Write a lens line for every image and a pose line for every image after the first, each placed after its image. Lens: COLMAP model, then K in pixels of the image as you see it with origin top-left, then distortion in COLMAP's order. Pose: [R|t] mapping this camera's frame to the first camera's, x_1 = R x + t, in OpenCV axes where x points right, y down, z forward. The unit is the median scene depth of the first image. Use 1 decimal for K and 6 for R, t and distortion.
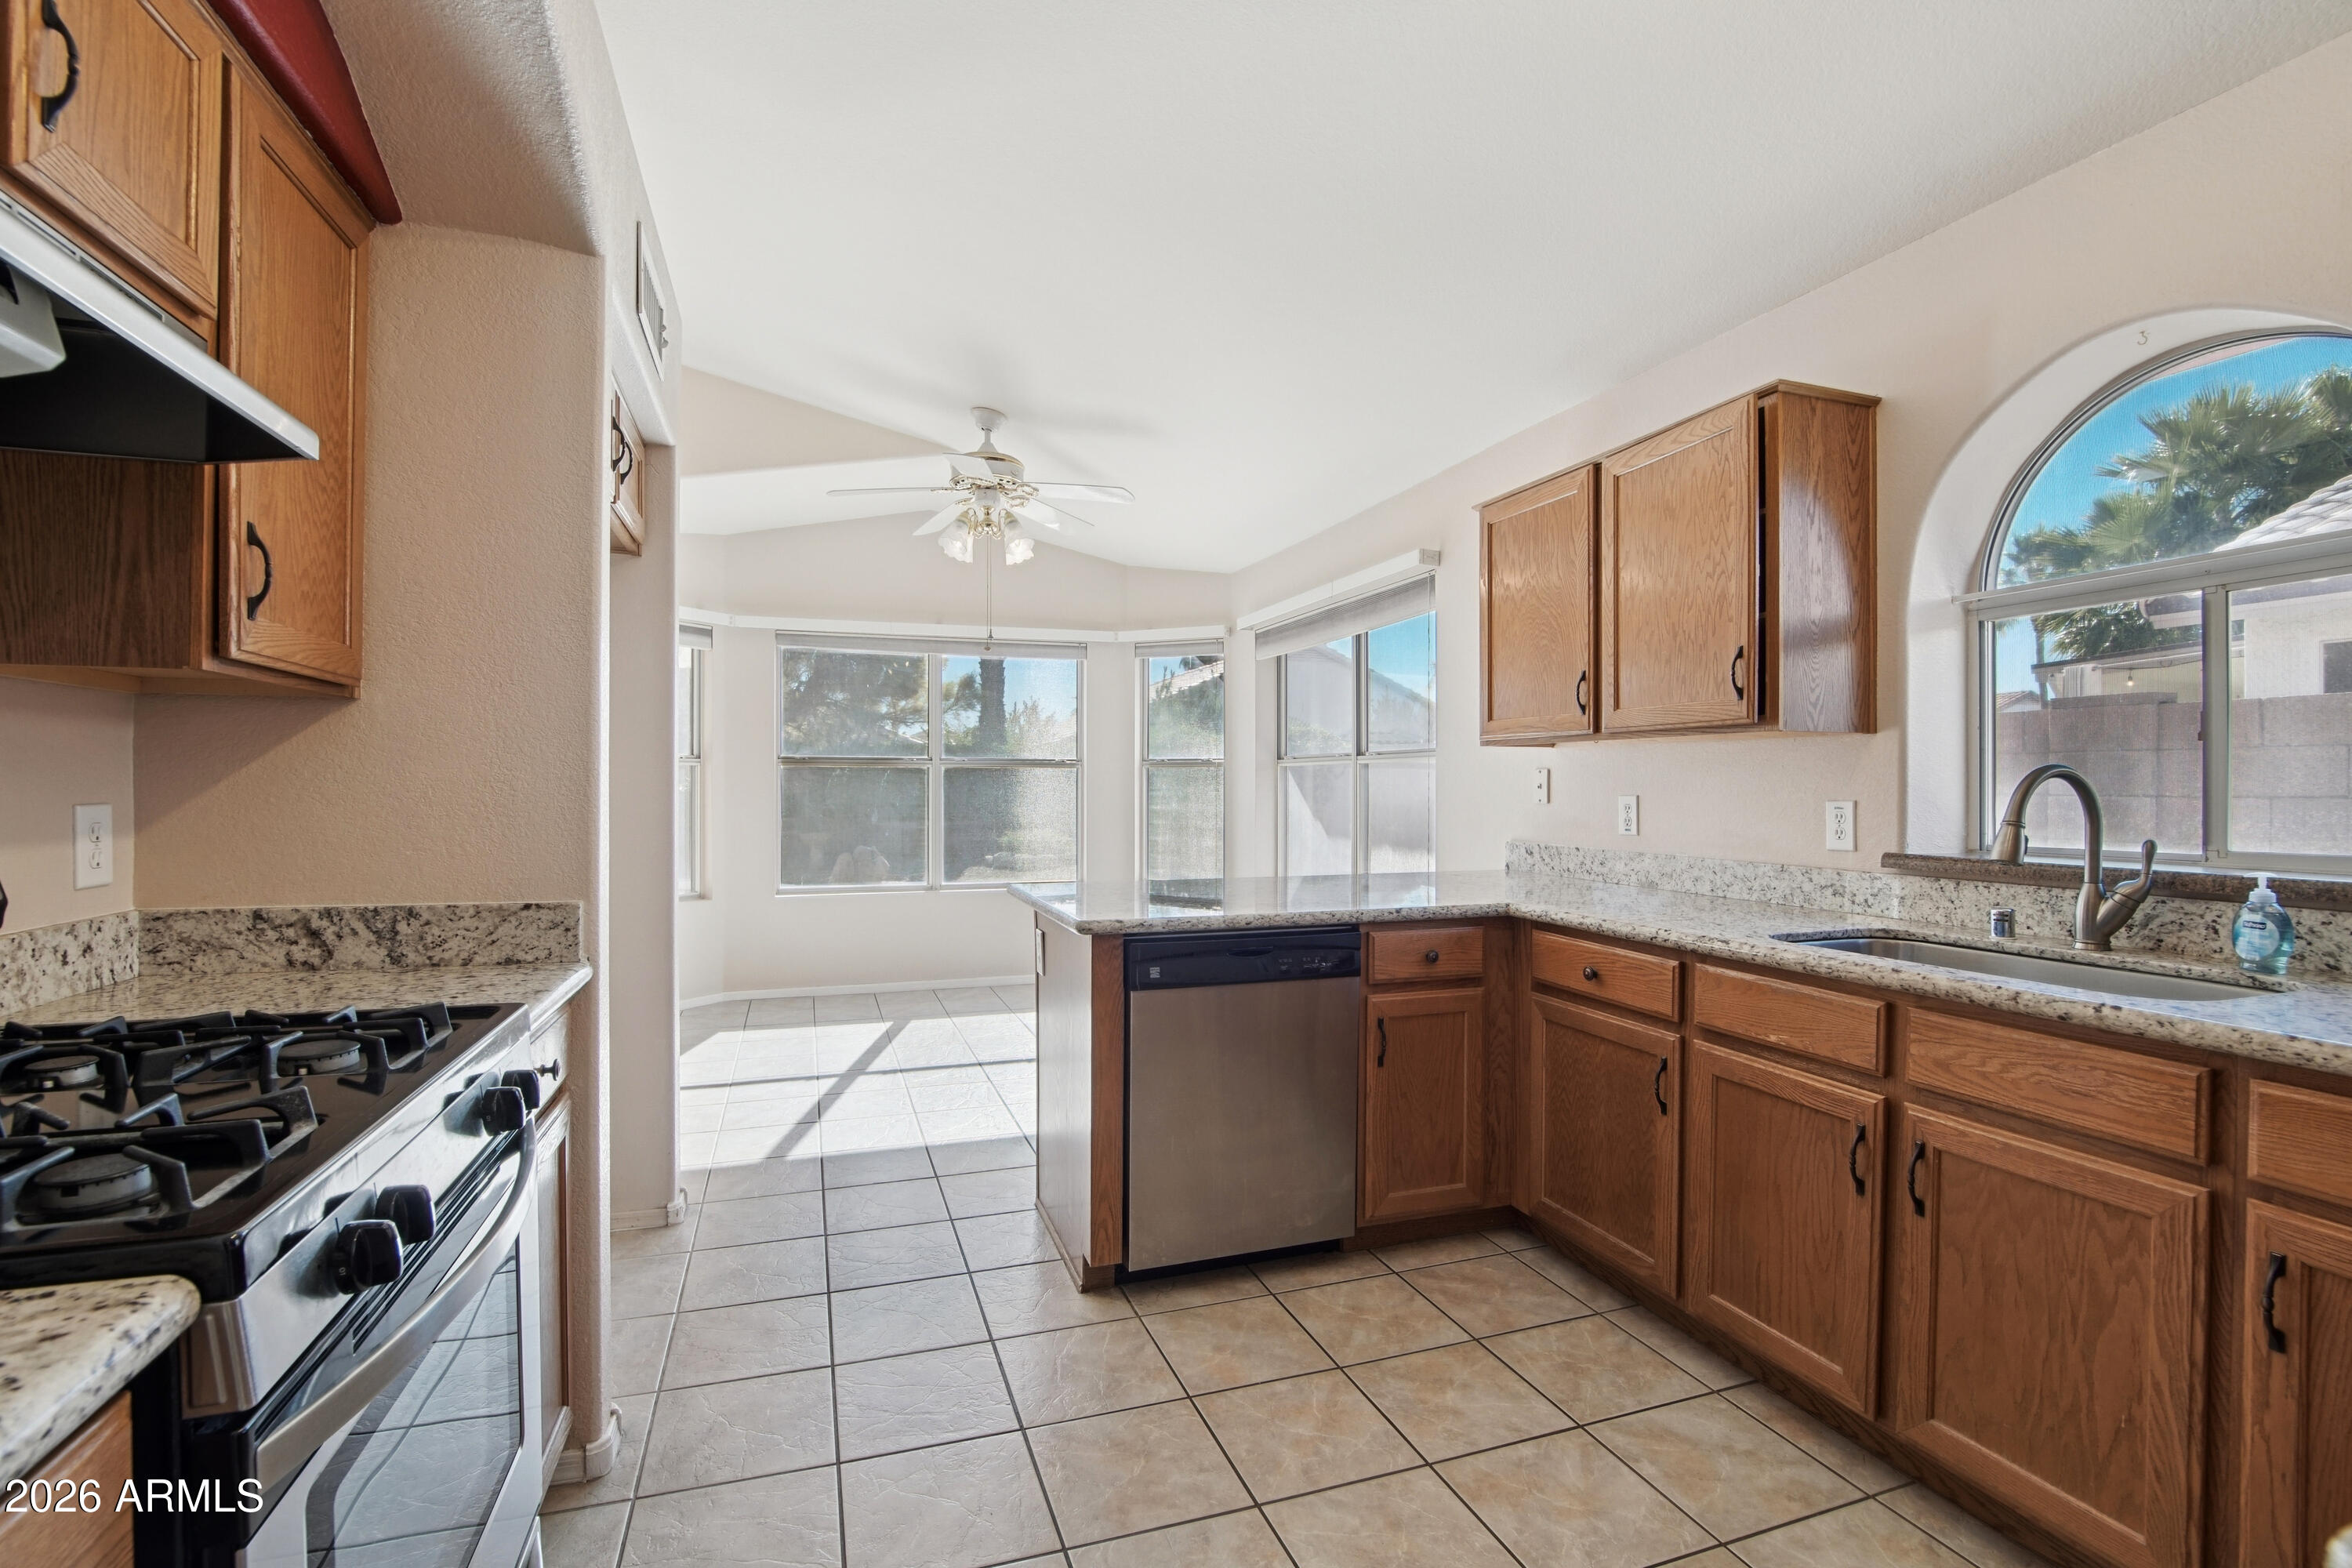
lens RADIAL K [[1079.1, 0, 1186.0], [0, 1079.1, 779.3], [0, 0, 1]] dist [-0.043402, 0.008375]
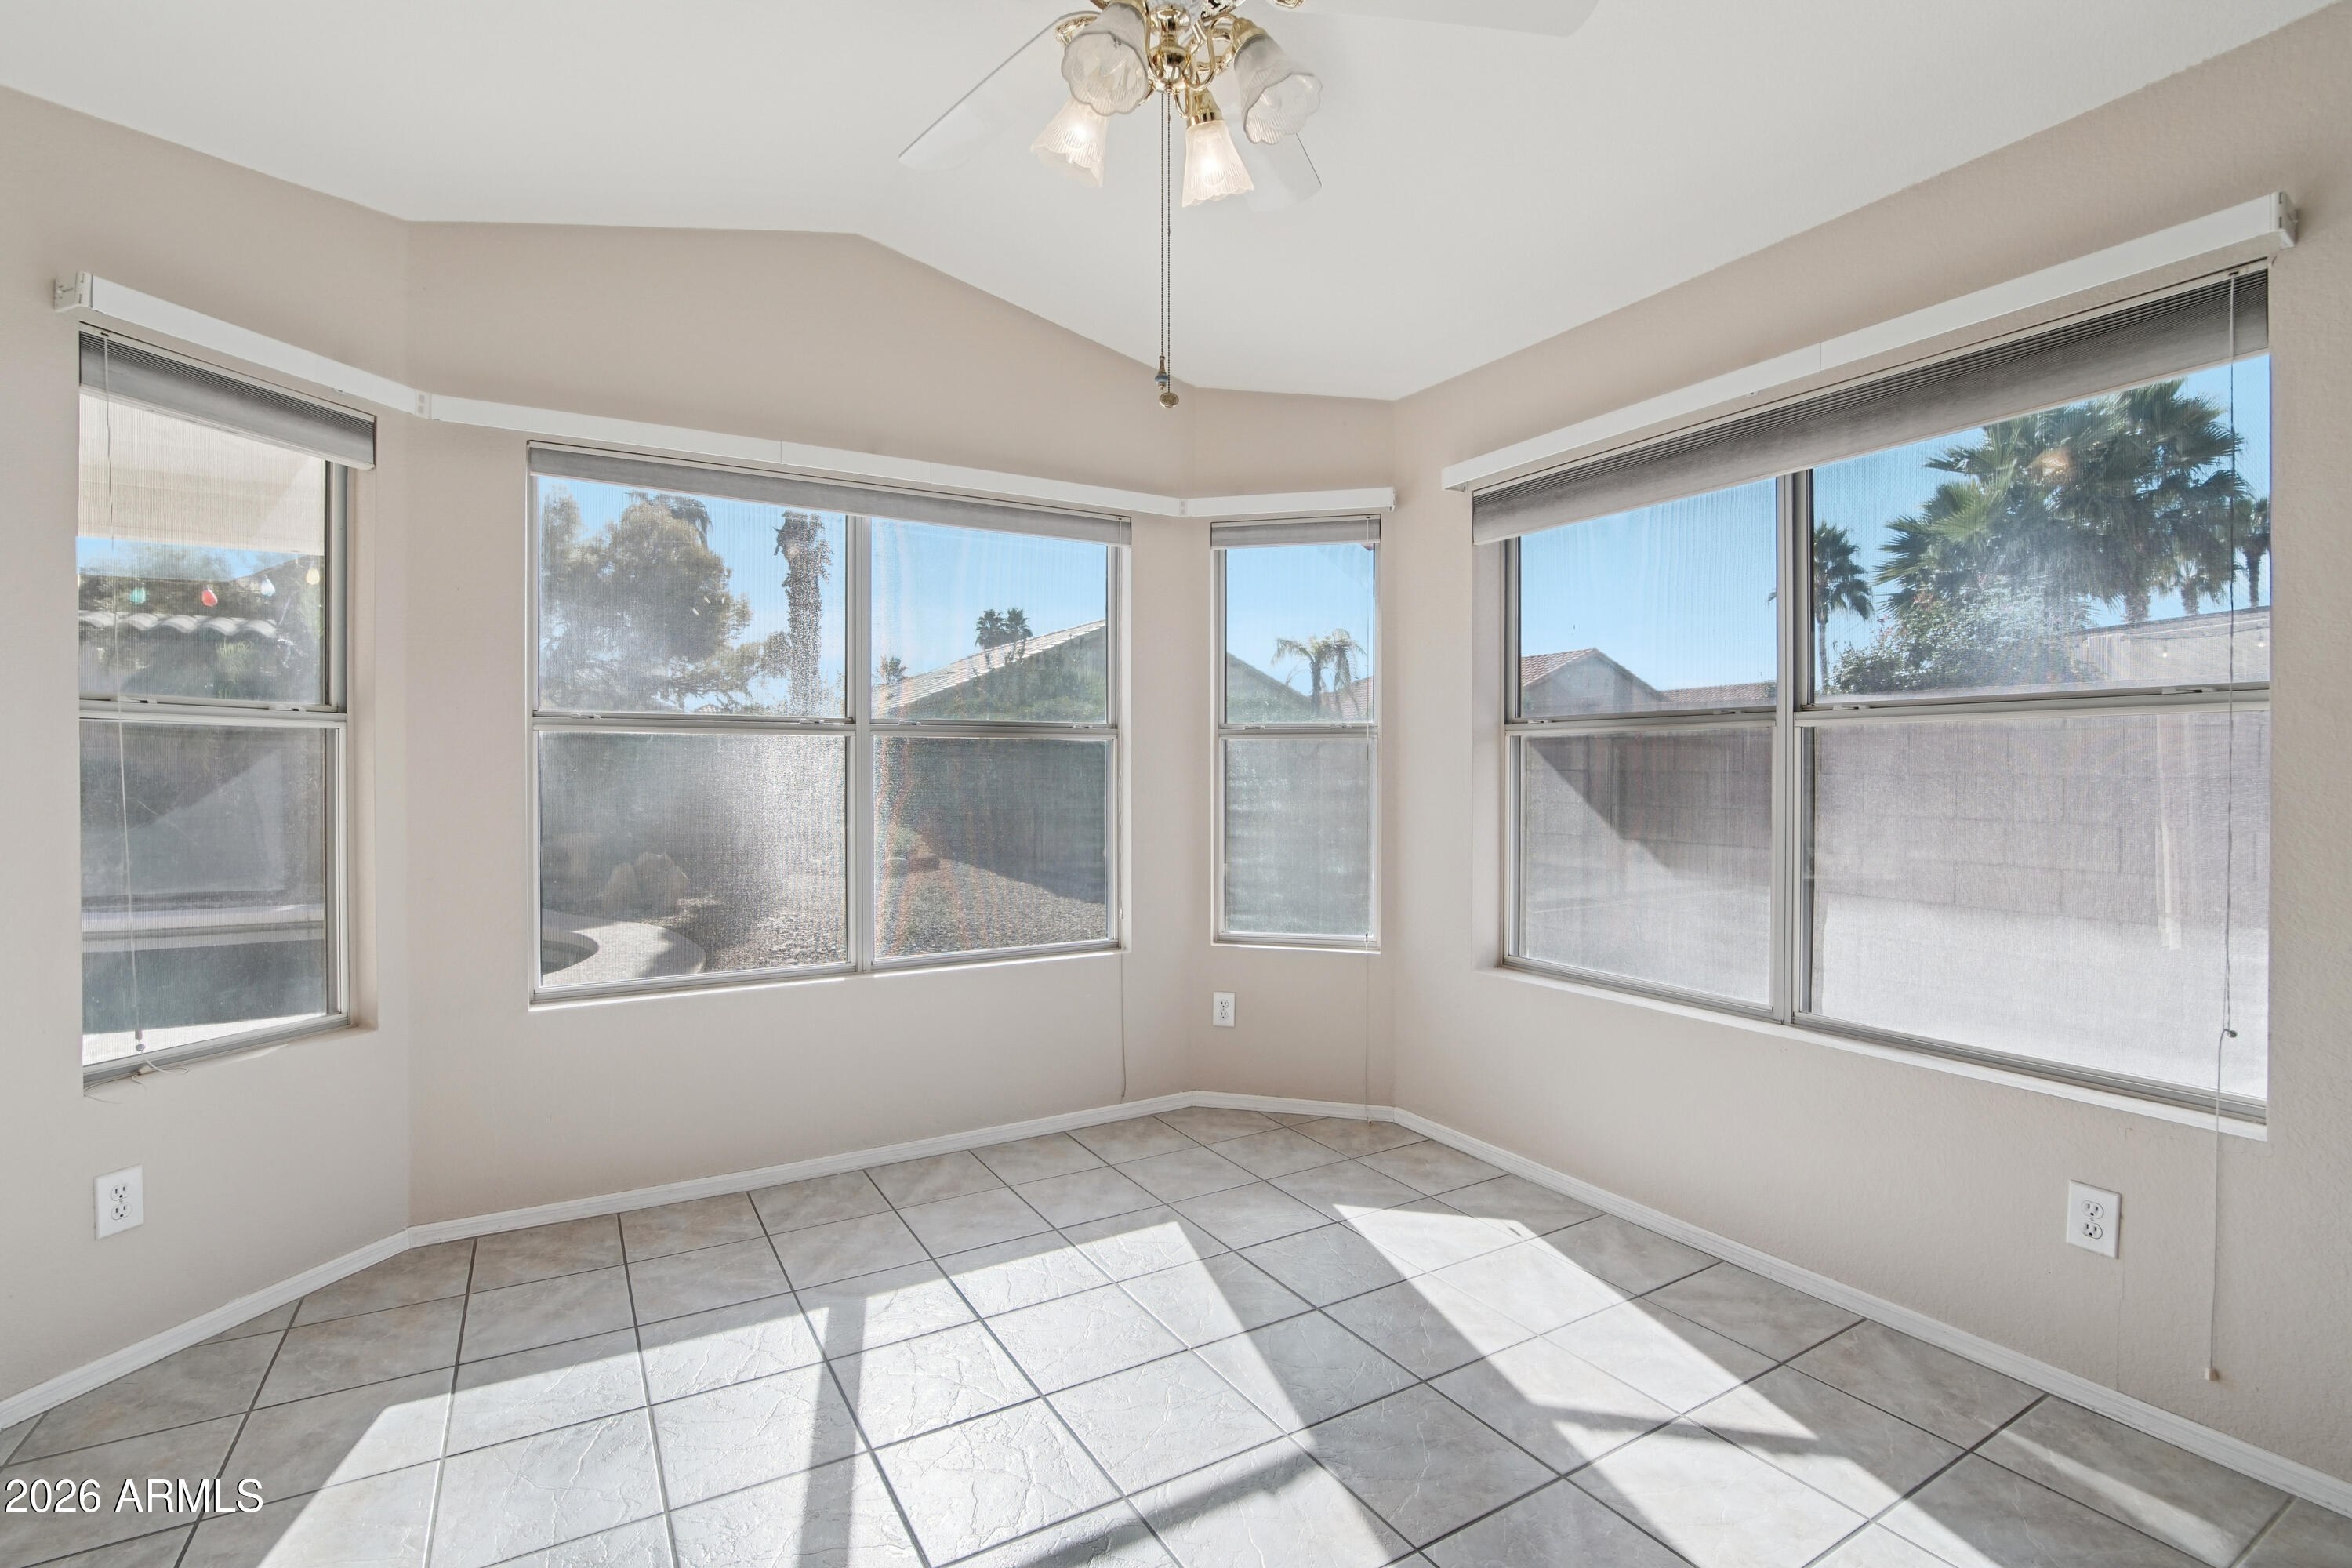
lens RADIAL K [[1079.1, 0, 1175.2], [0, 1079.1, 777.6], [0, 0, 1]] dist [-0.043402, 0.008375]
pose [[0.982065, -0.000717, 0.188544, -0.184173], [-0.001730, 0.999916, 0.012812, 0.002131], [-0.188537, -0.012909, 0.981981, 0.469126]]
